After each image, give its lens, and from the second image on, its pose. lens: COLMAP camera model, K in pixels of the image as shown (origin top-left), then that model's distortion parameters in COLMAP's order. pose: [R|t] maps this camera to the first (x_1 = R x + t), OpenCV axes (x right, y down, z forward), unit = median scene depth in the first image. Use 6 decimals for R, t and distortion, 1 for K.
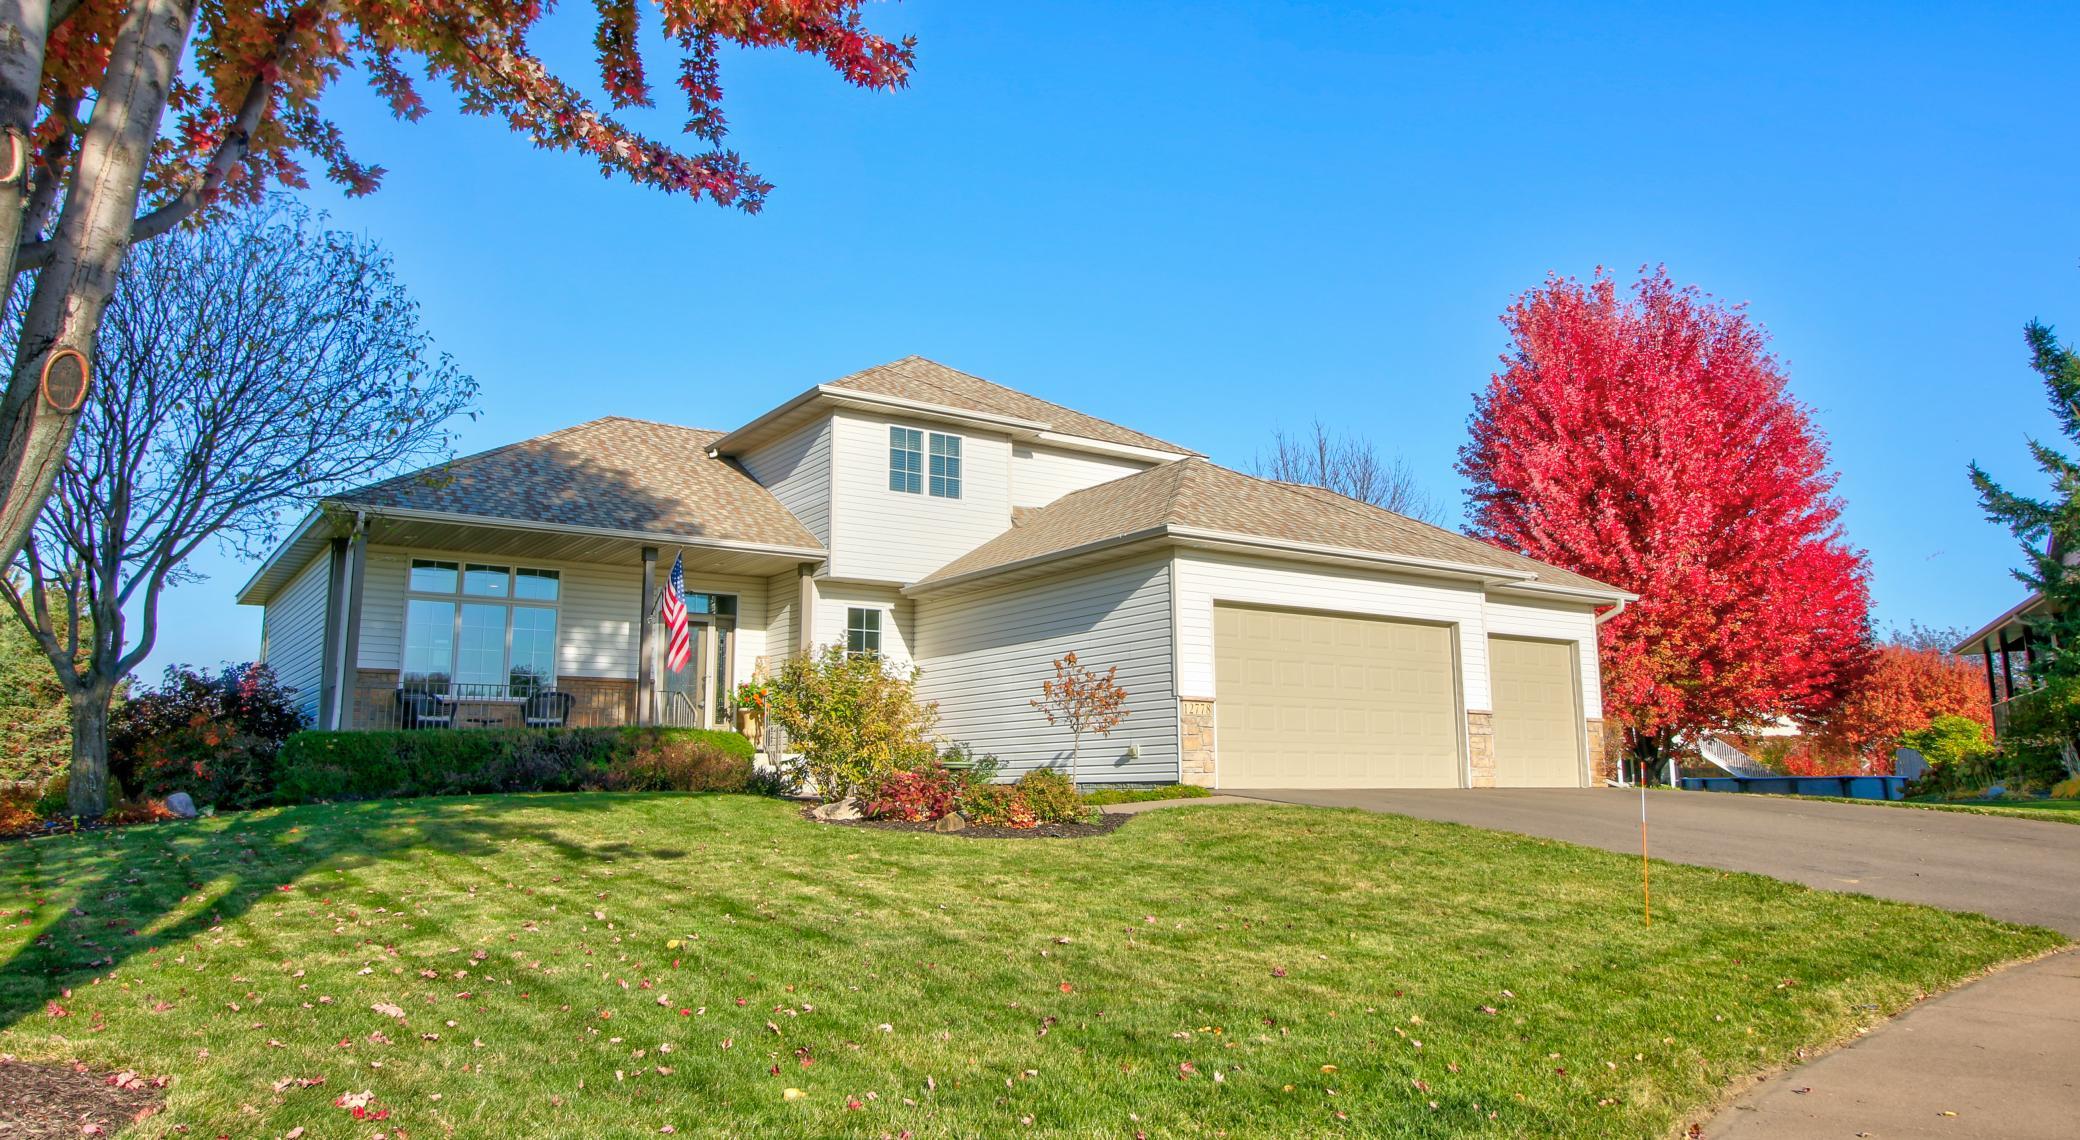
lens RADIAL K [[1240.2, 0, 982.0], [0, 1240.2, 594.6], [0, 0, 1]] dist [-0.002306, -0.001483]
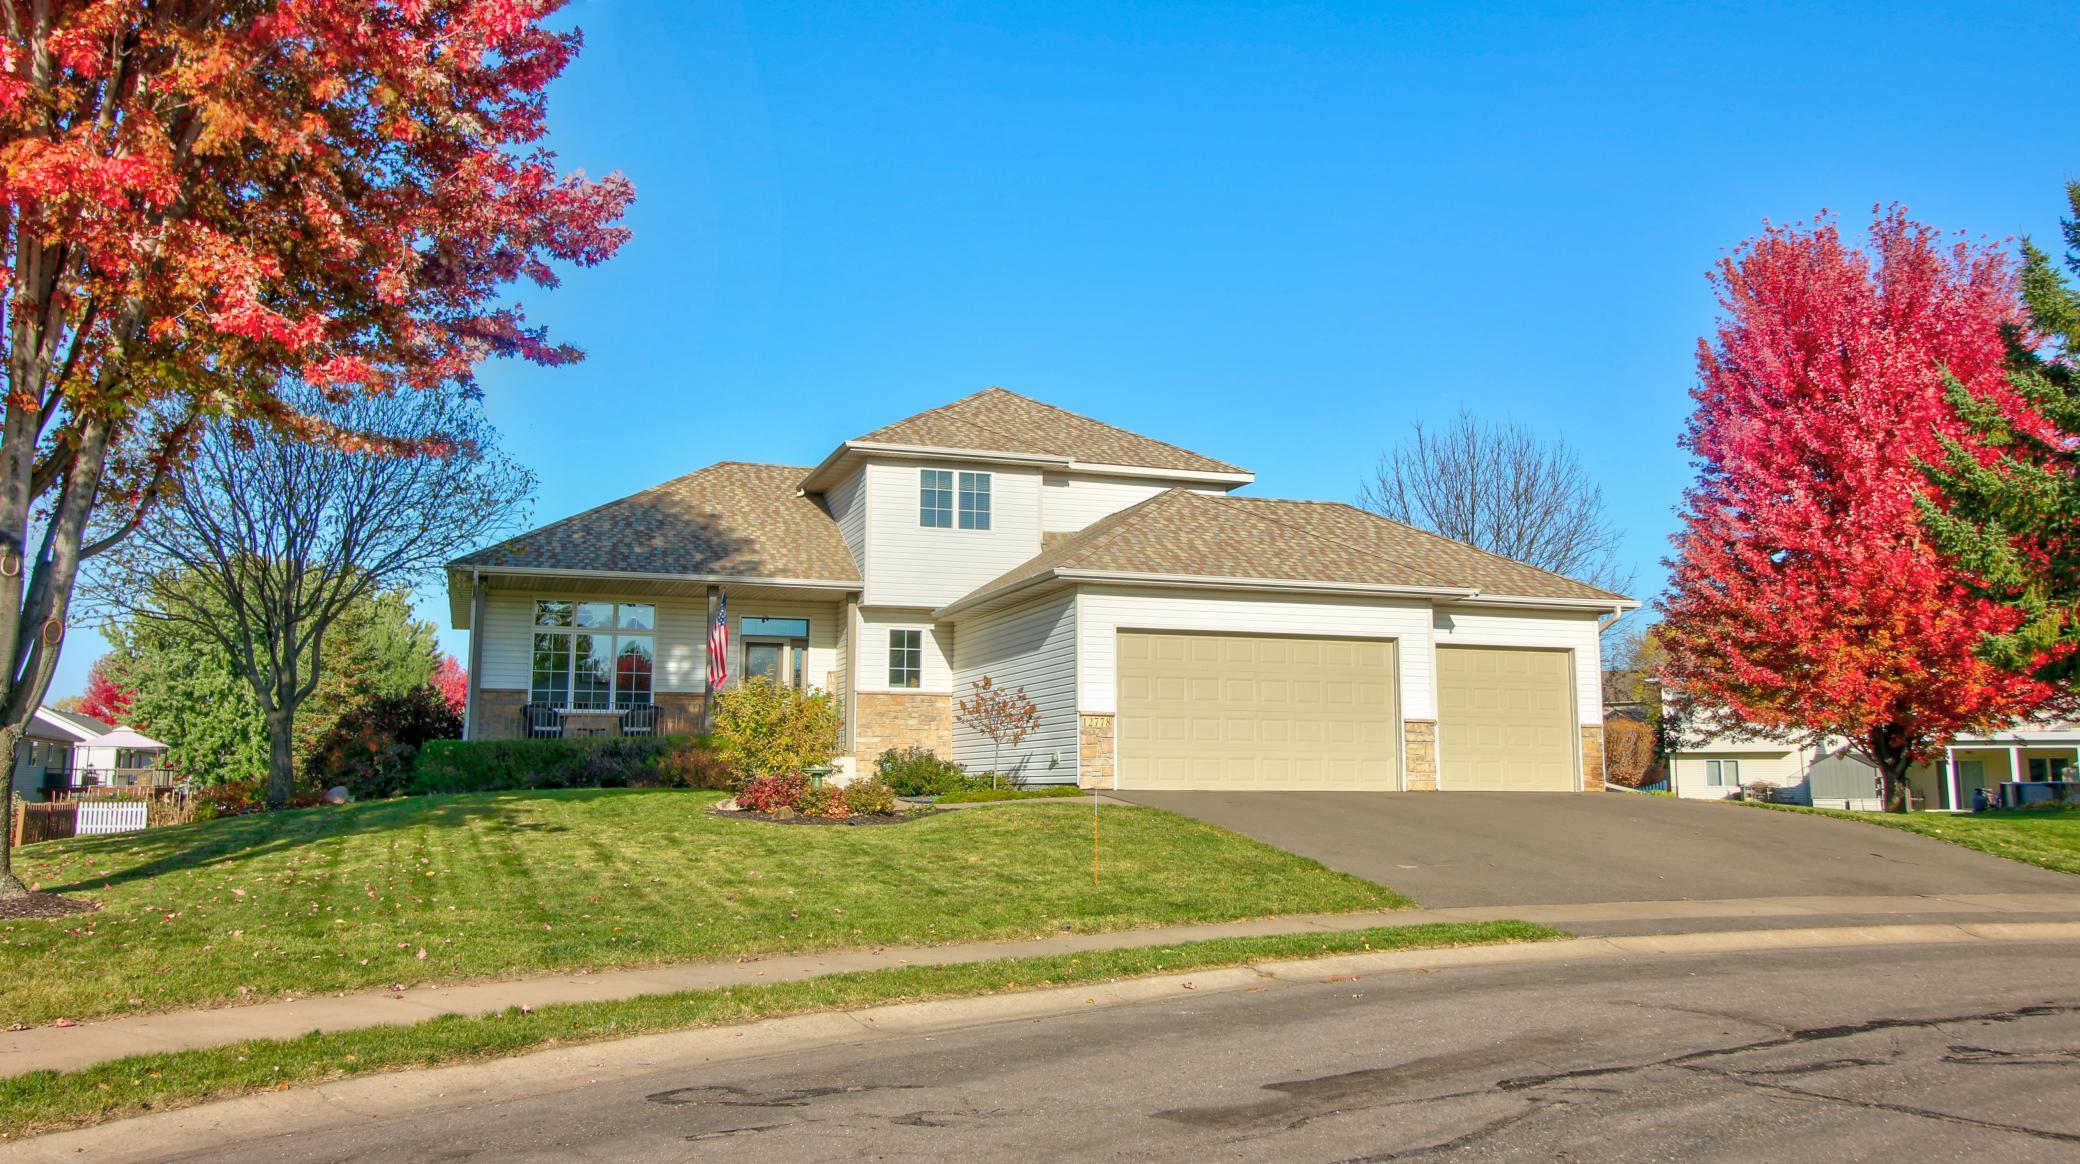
lens RADIAL K [[1417.7, 0, 1040.0], [0, 1417.7, 582.0], [0, 0, 1]] dist [-0.002634, 0.000713]
pose [[0.971203, -0.025883, -0.236845, 0.332694], [0.028911, 0.999539, 0.009321, -0.040963], [0.236495, -0.015900, 0.971503, -0.237290]]
